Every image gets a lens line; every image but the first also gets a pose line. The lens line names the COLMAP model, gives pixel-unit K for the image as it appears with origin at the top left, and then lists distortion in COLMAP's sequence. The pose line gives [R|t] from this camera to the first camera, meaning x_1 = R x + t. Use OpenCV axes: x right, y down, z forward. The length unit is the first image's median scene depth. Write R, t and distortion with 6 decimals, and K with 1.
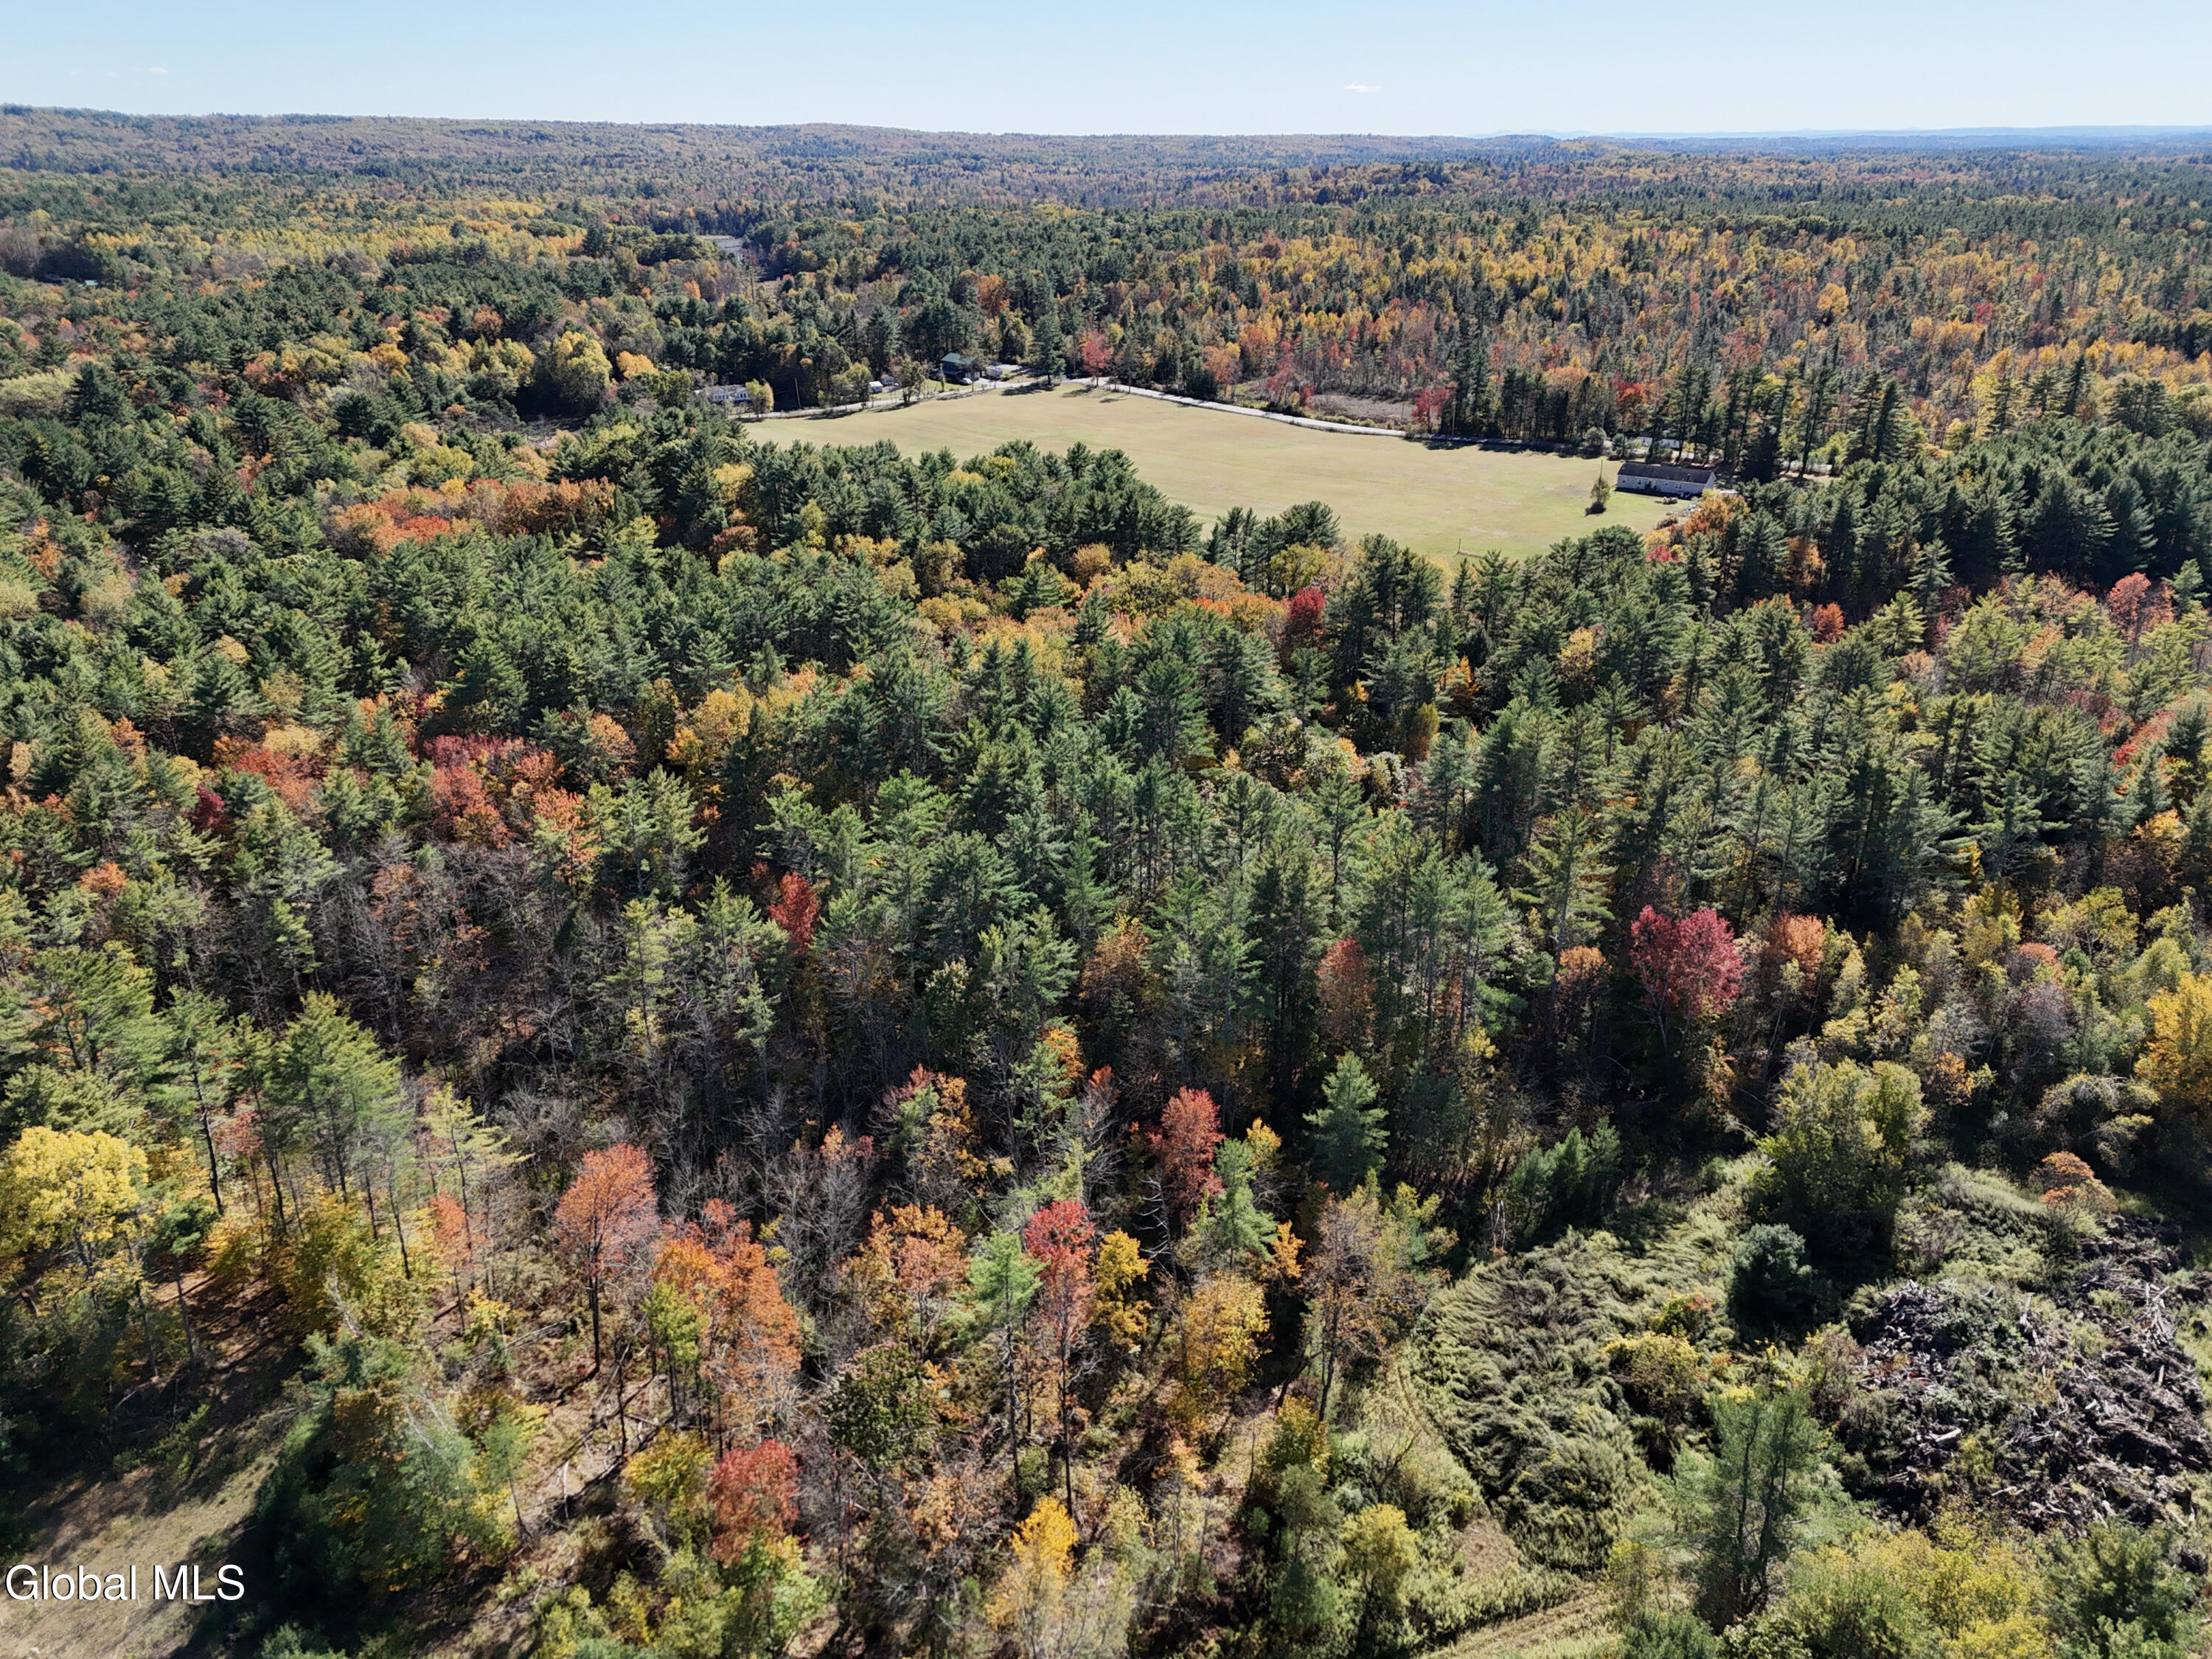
lens RADIAL K [[1624.9, 0, 1107.4], [0, 1624.9, 830.7], [0, 0, 1]] dist [0.079715, -0.070847]
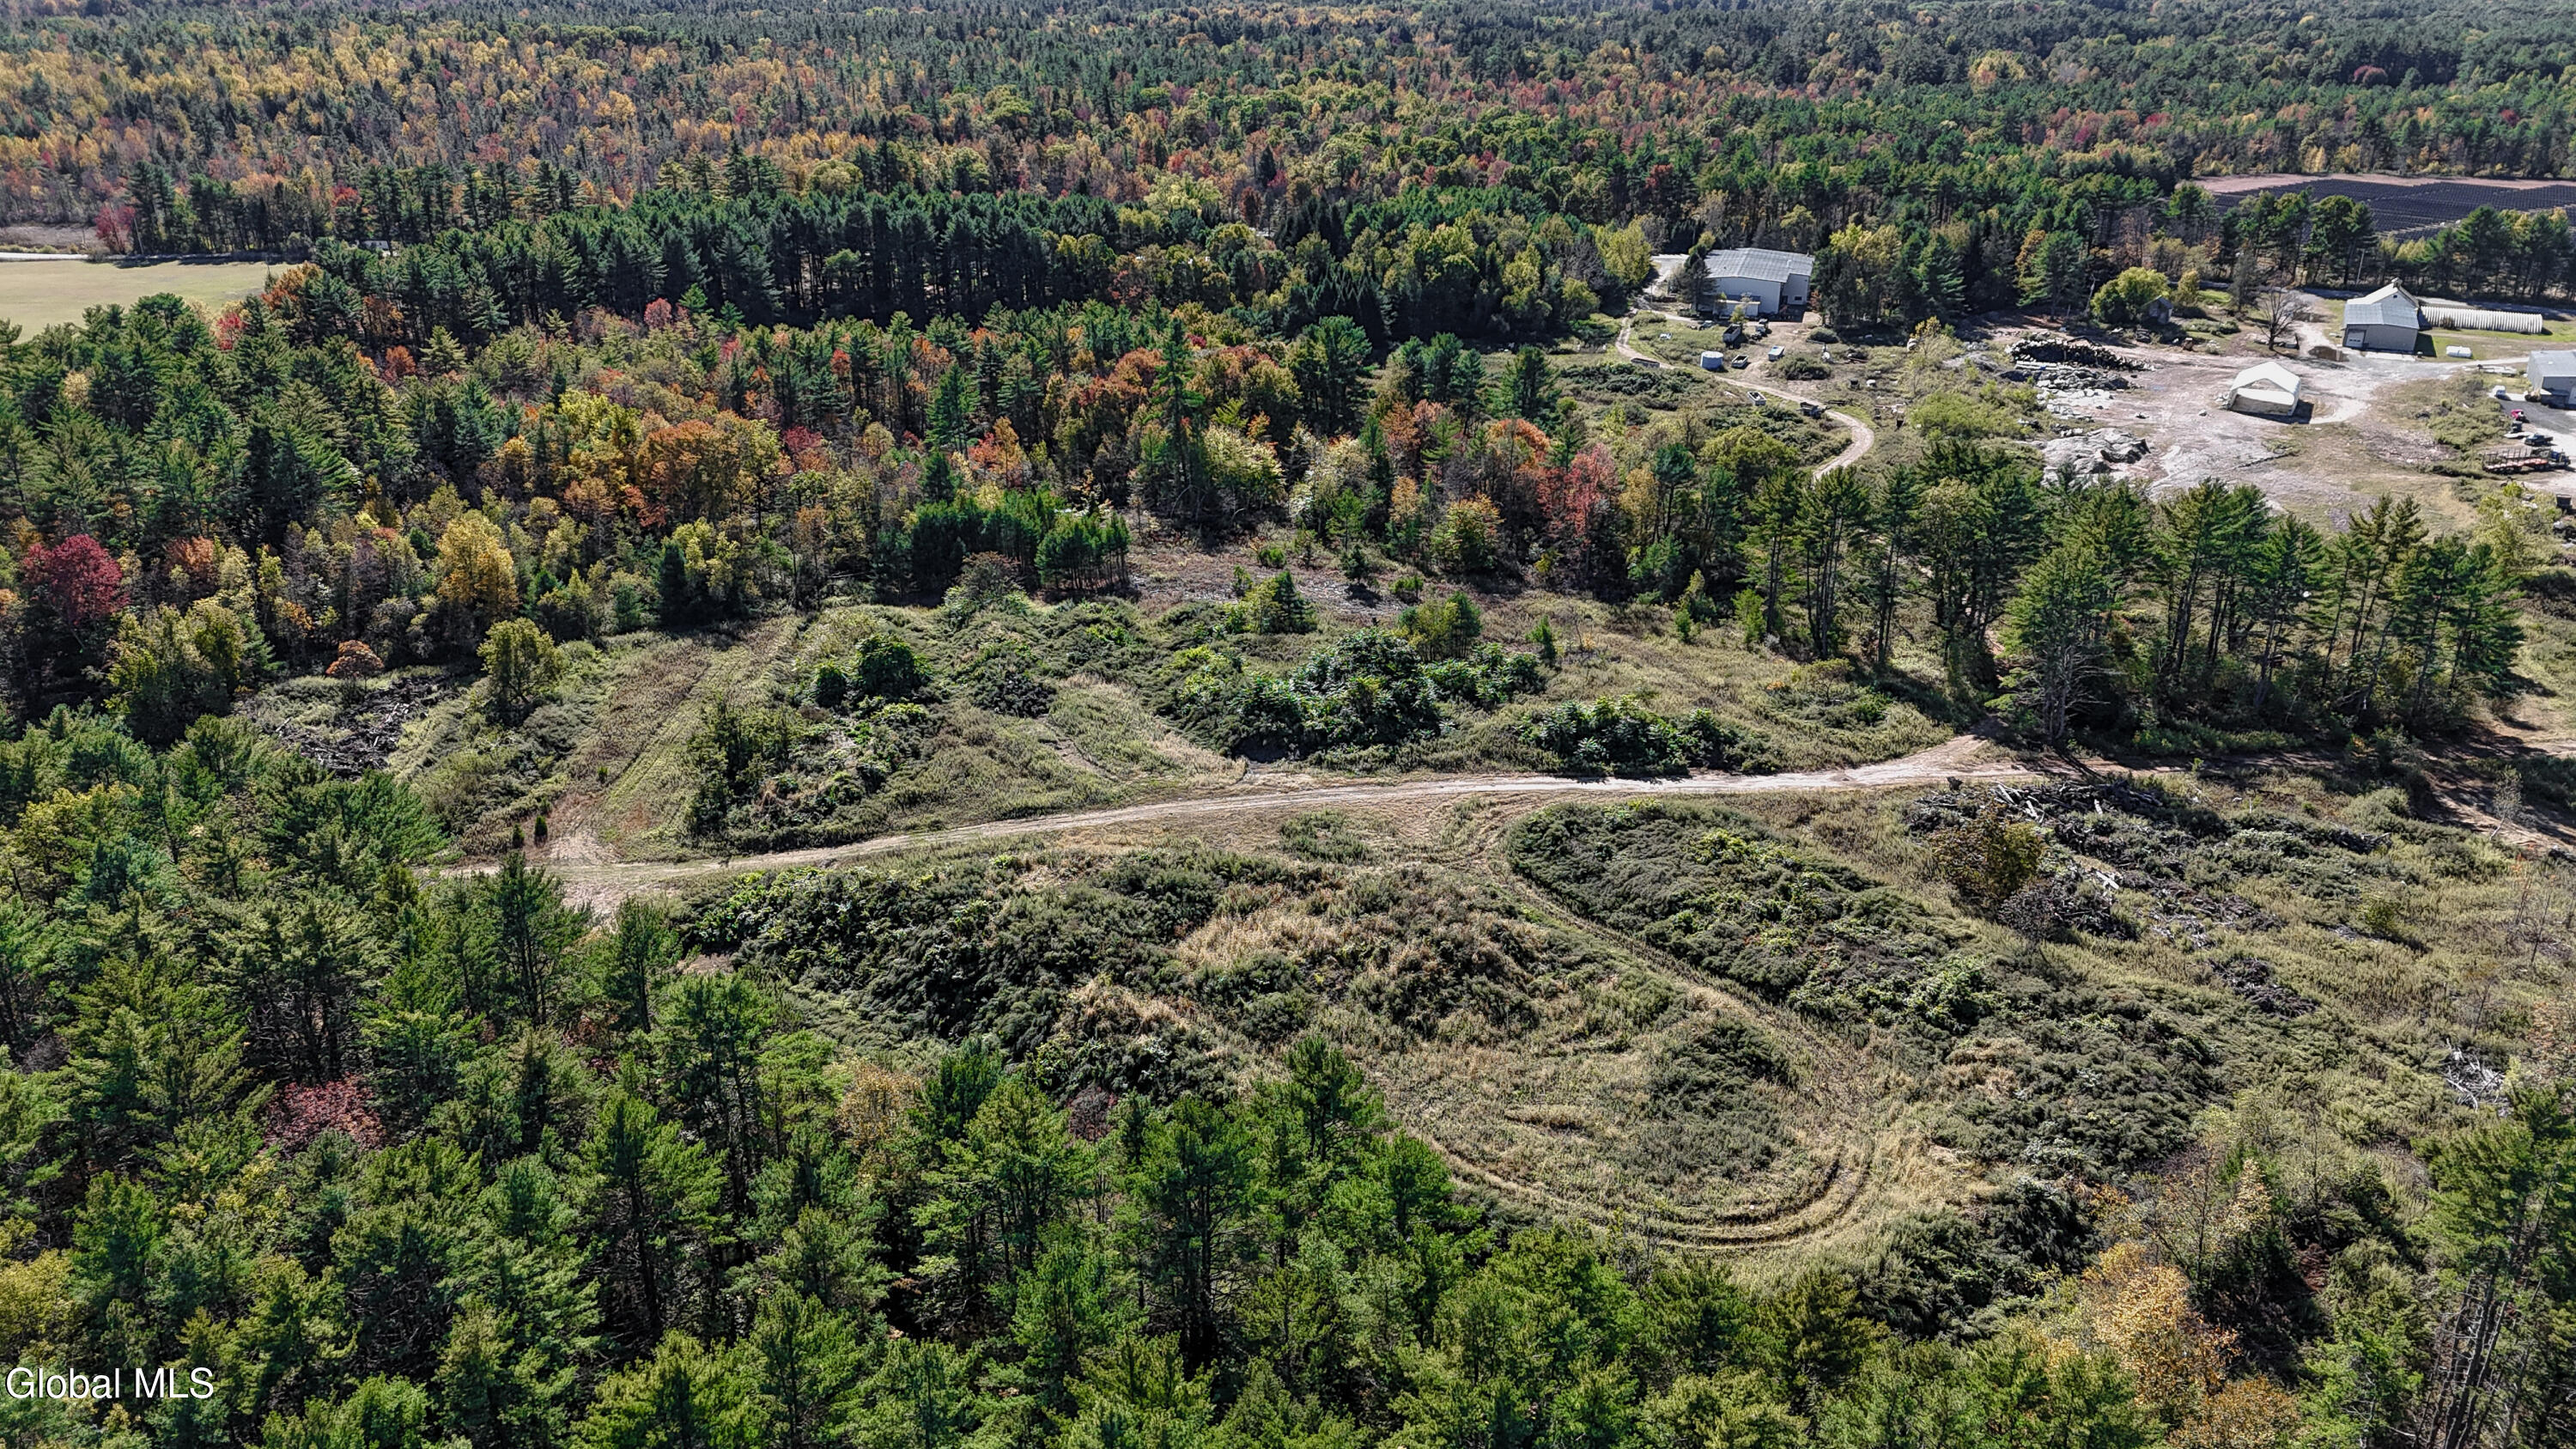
lens RADIAL K [[1886.2, 0, 1301.3], [0, 1886.2, 730.5], [0, 0, 1]] dist [0.076049, -0.065937]
pose [[0.814730, -0.220488, 0.536283, 0.235916], [0.224677, 0.972671, 0.058572, 0.251609], [-0.534542, 0.072770, 0.842003, -0.603069]]
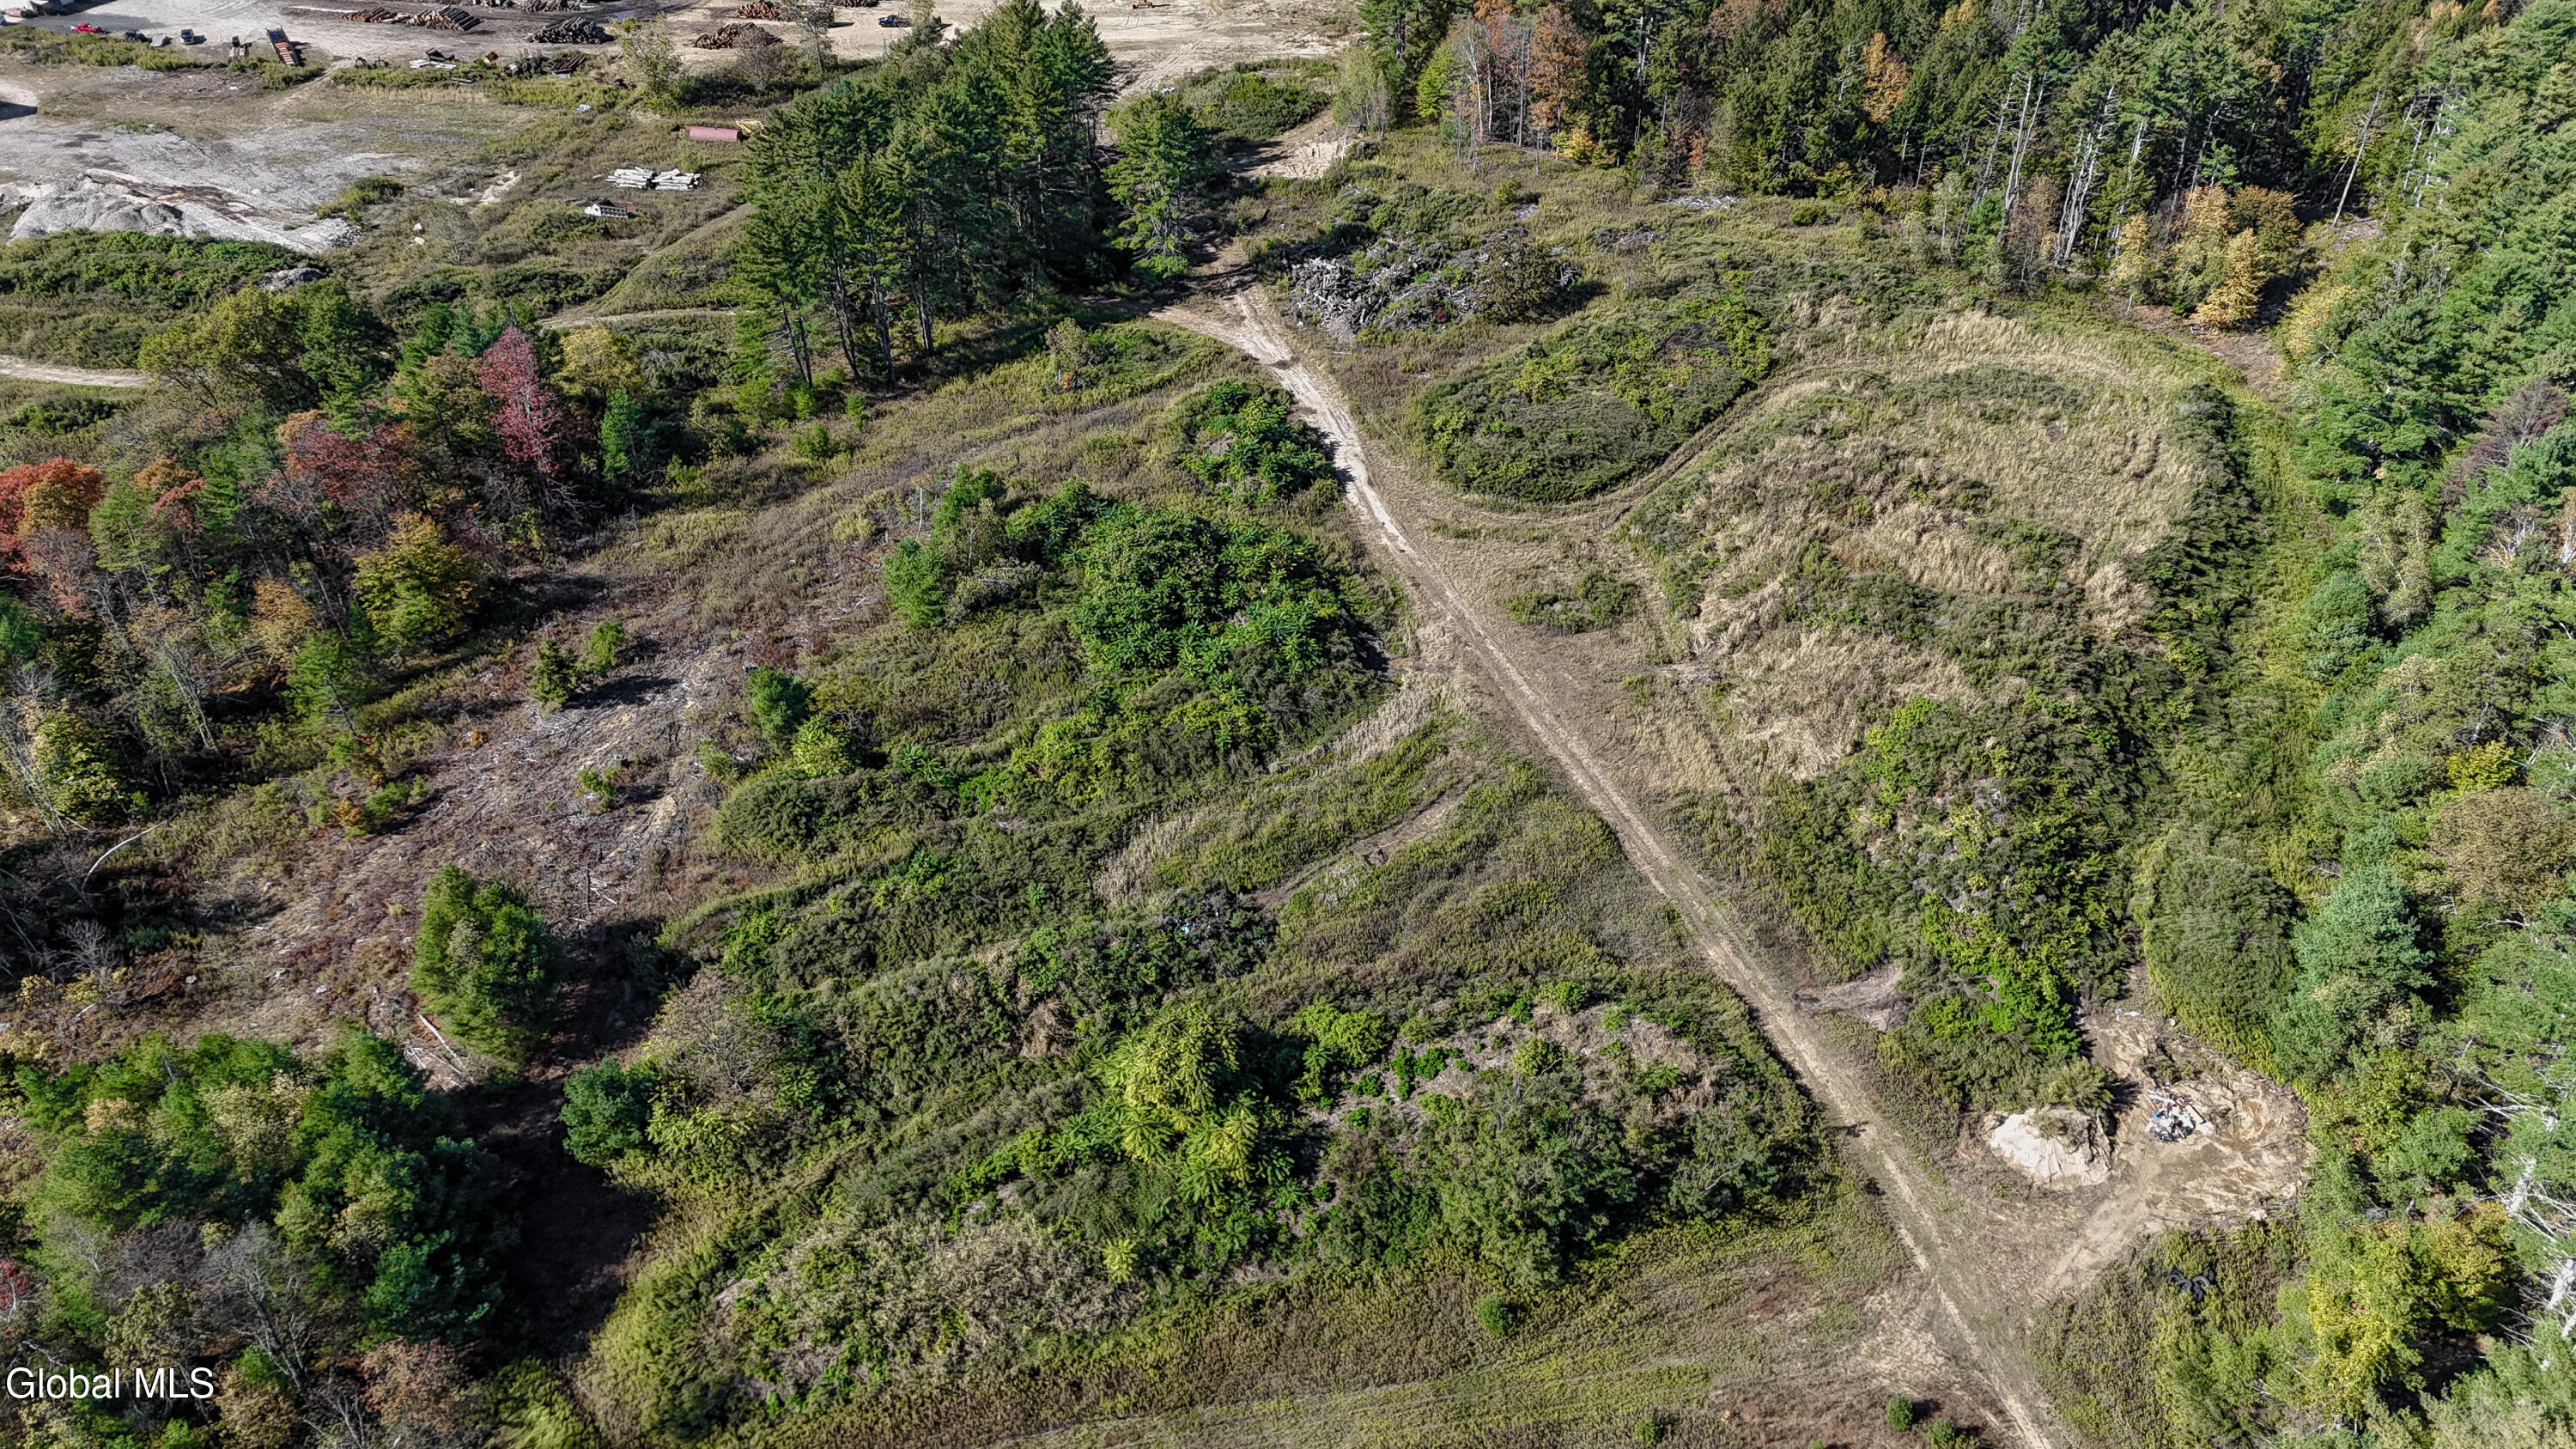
lens RADIAL K [[1886.2, 0, 1301.3], [0, 1886.2, 730.5], [0, 0, 1]] dist [0.076049, -0.065937]
pose [[-0.719287, -0.403090, 0.565813, 0.324983], [0.283254, 0.573517, 0.768664, -0.301546], [-0.634345, 0.713159, -0.298347, 0.577855]]
